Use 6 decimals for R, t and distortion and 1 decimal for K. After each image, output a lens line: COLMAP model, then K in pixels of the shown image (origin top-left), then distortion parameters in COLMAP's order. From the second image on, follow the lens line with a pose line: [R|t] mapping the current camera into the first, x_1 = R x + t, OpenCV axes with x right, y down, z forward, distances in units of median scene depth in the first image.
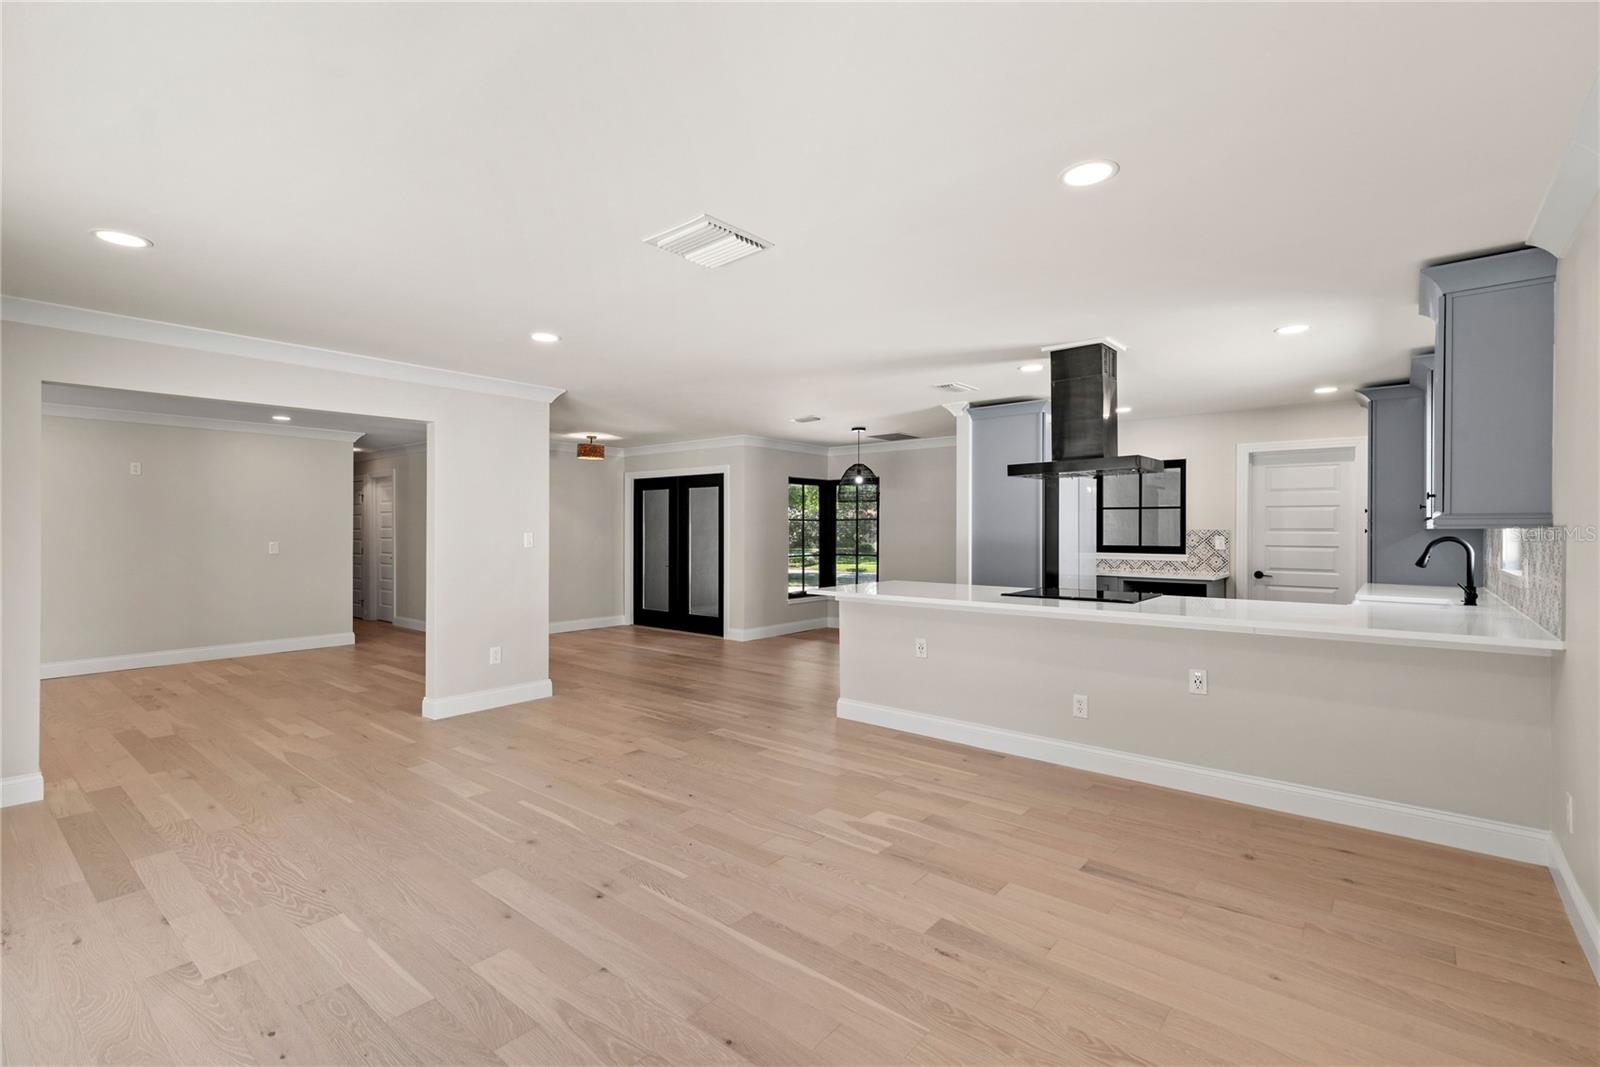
lens RADIAL K [[719.0, 0, 804.0], [0, 719.0, 528.0], [0, 0, 1]] dist [0.016147, -0.001159]
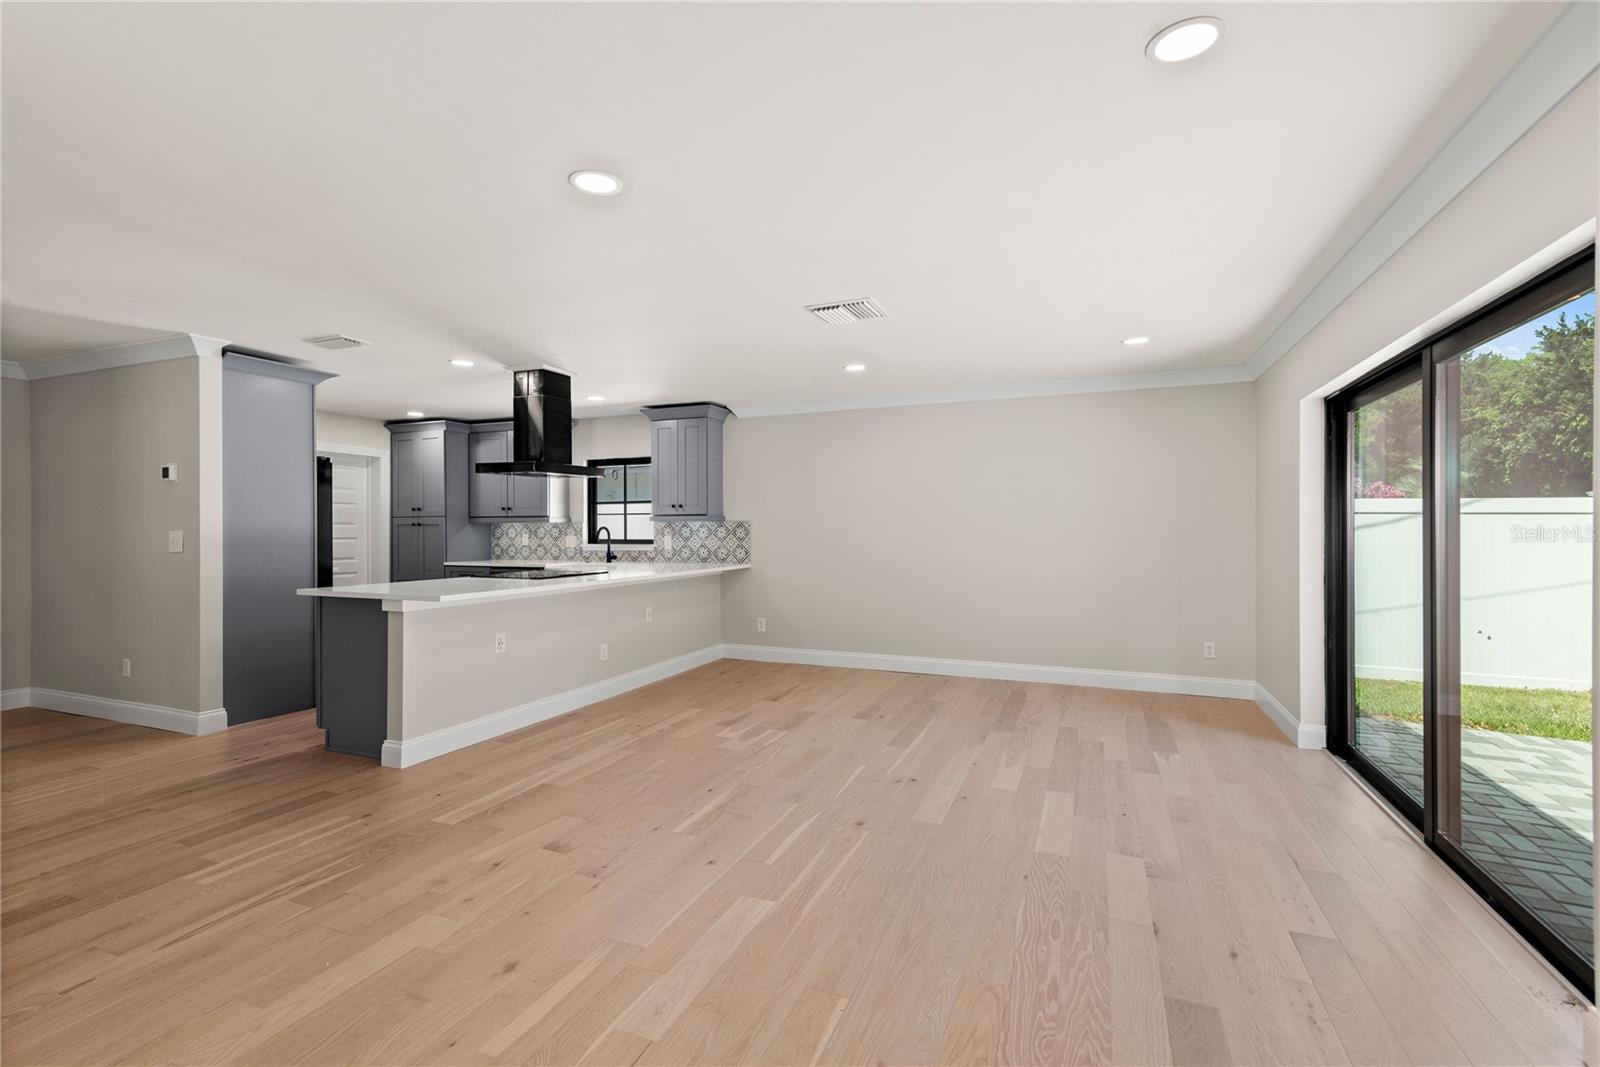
lens RADIAL K [[719.0, 0, 800.1], [0, 719.0, 533.4], [0, 0, 1]] dist [0.016147, -0.001159]
pose [[-0.294057, -0.004794, 0.955776, -0.581059], [-0.000088, 0.999988, 0.004989, 0.011779], [-0.955788, 0.001383, -0.294053, 0.610255]]
